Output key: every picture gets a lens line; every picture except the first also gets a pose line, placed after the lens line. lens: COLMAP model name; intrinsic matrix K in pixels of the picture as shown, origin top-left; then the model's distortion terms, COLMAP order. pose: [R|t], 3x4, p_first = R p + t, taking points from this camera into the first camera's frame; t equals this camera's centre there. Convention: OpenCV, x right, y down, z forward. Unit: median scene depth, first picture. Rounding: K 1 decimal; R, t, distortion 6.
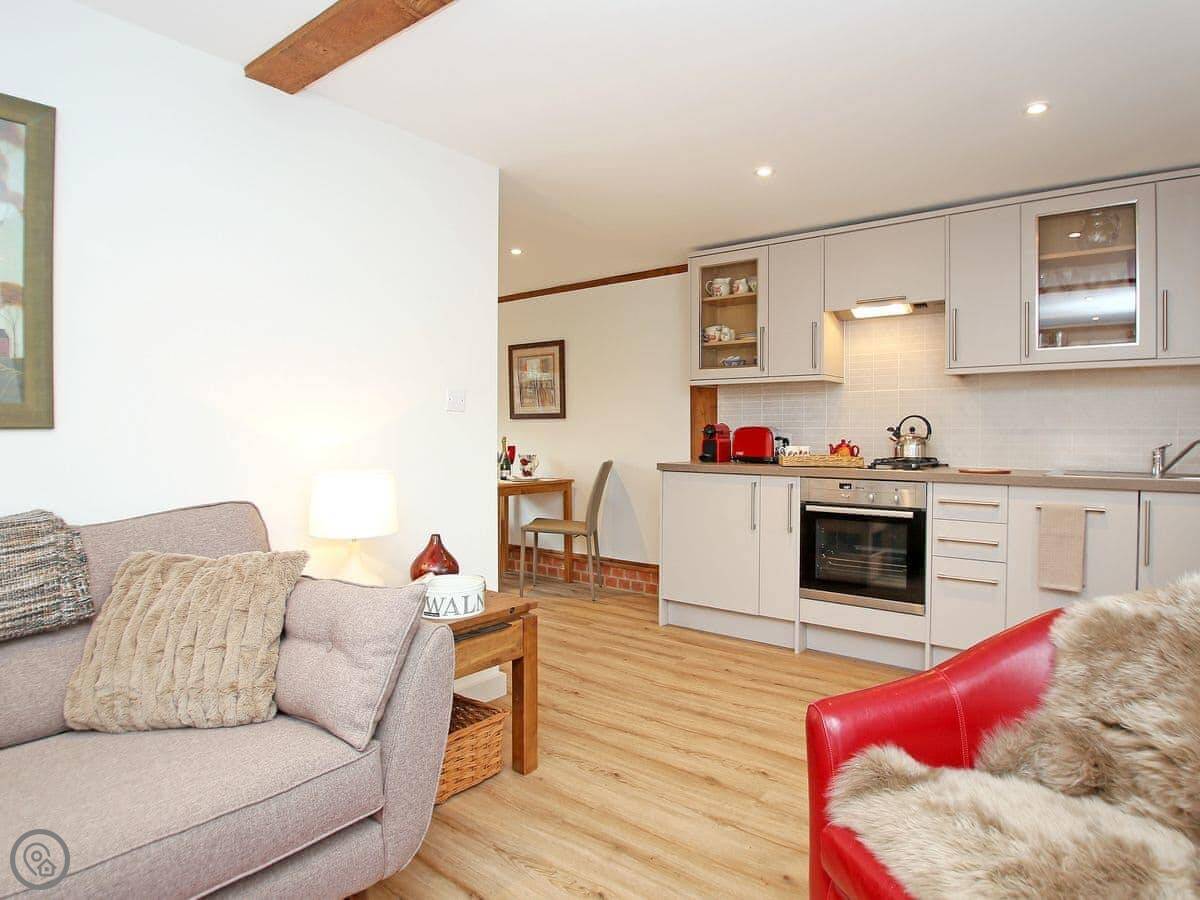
lens RADIAL K [[717.7, 0, 544.0], [0, 717.7, 447.6], [0, 0, 1]] dist [-0.049887, -0.001081]
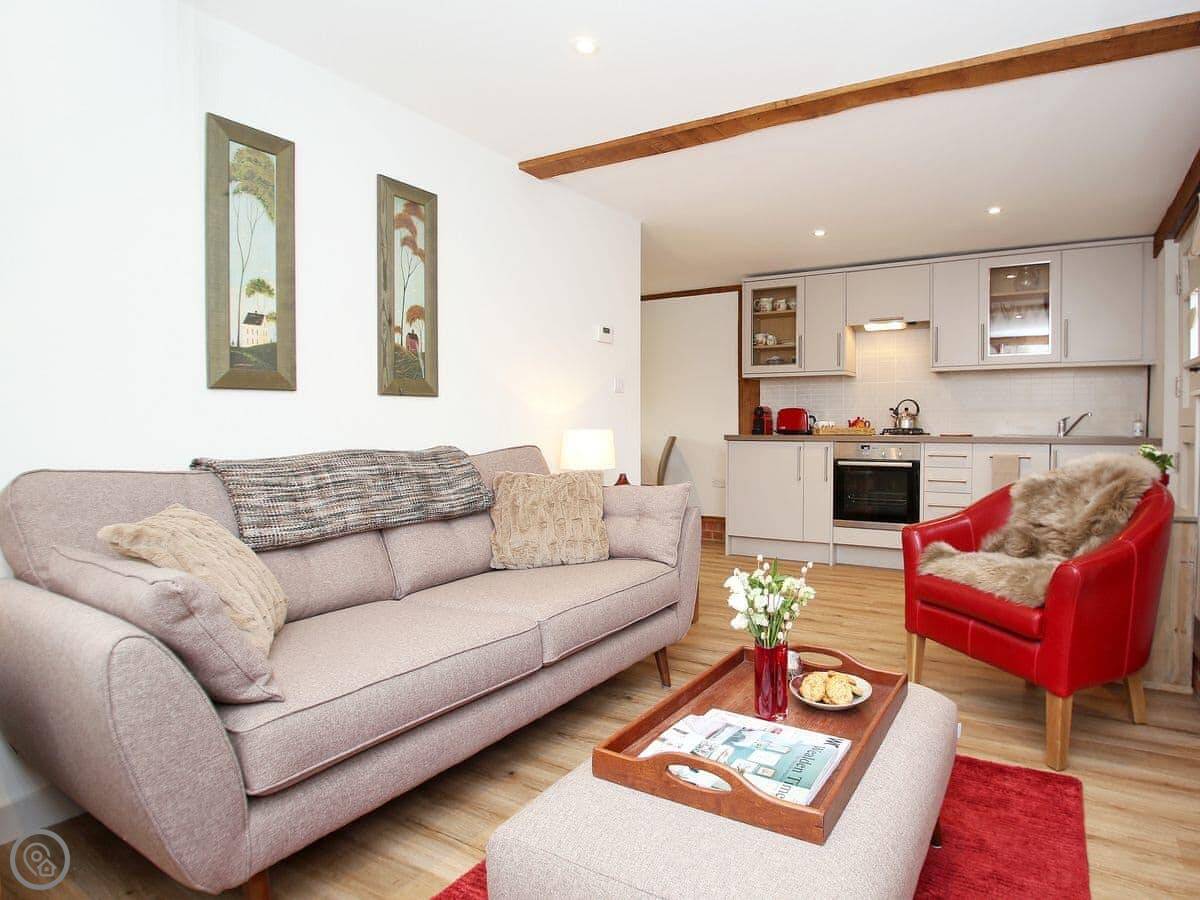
lens RADIAL K [[700.9, 0, 600.0], [0, 700.9, 450.0], [0, 0, 1]] dist [-0.065132, -0.000157]
pose [[0.992556, -0.003724, 0.121732, -0.278247], [0.002226, 0.999920, 0.012442, 0.039640], [-0.121768, -0.012079, 0.992485, -0.333126]]
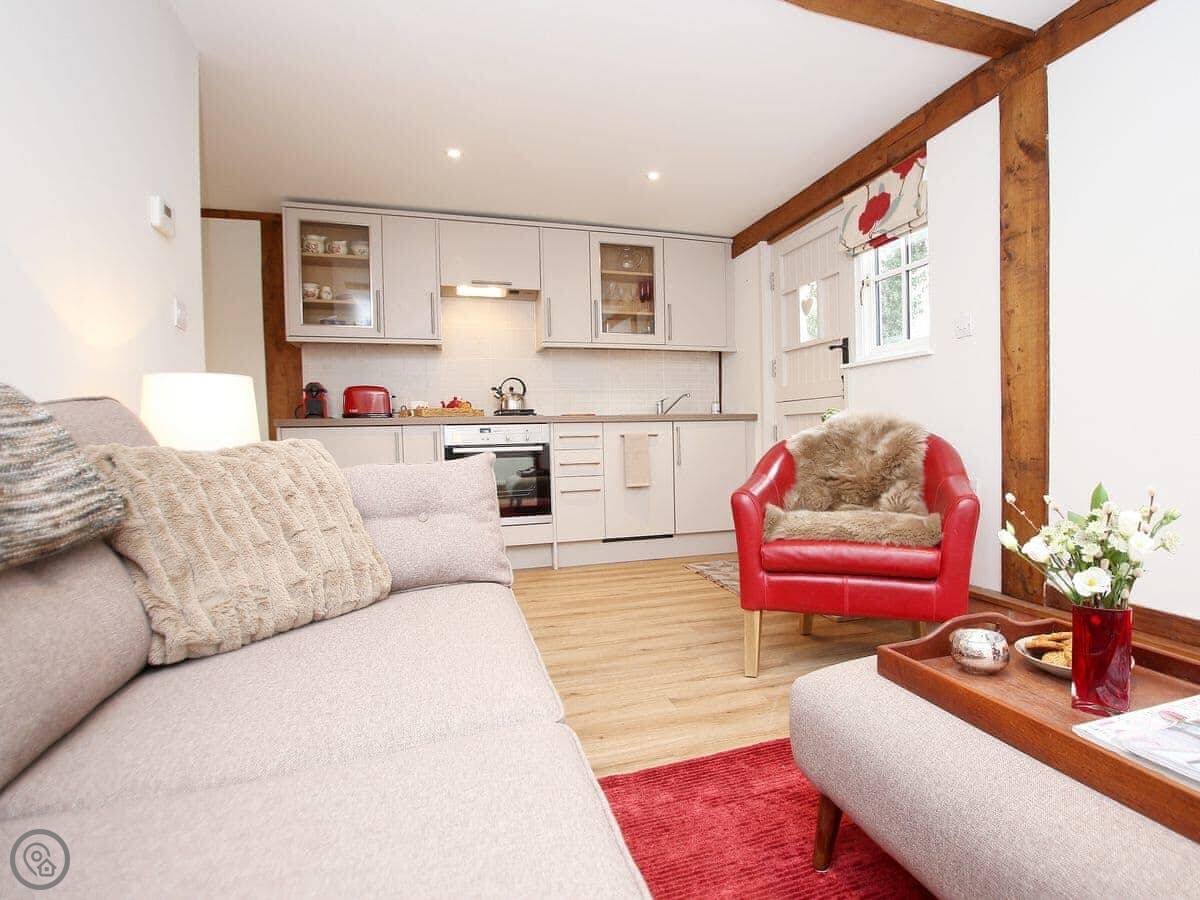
lens RADIAL K [[719.6, 0, 728.8], [0, 719.6, 464.7], [0, 0, 1]] dist [-0.046079, 0.000231]
pose [[0.458607, -0.043746, 0.887562, -0.462256], [0.034065, 0.998919, 0.031633, 0.085595], [-0.887986, 0.015728, 0.459602, 0.060212]]
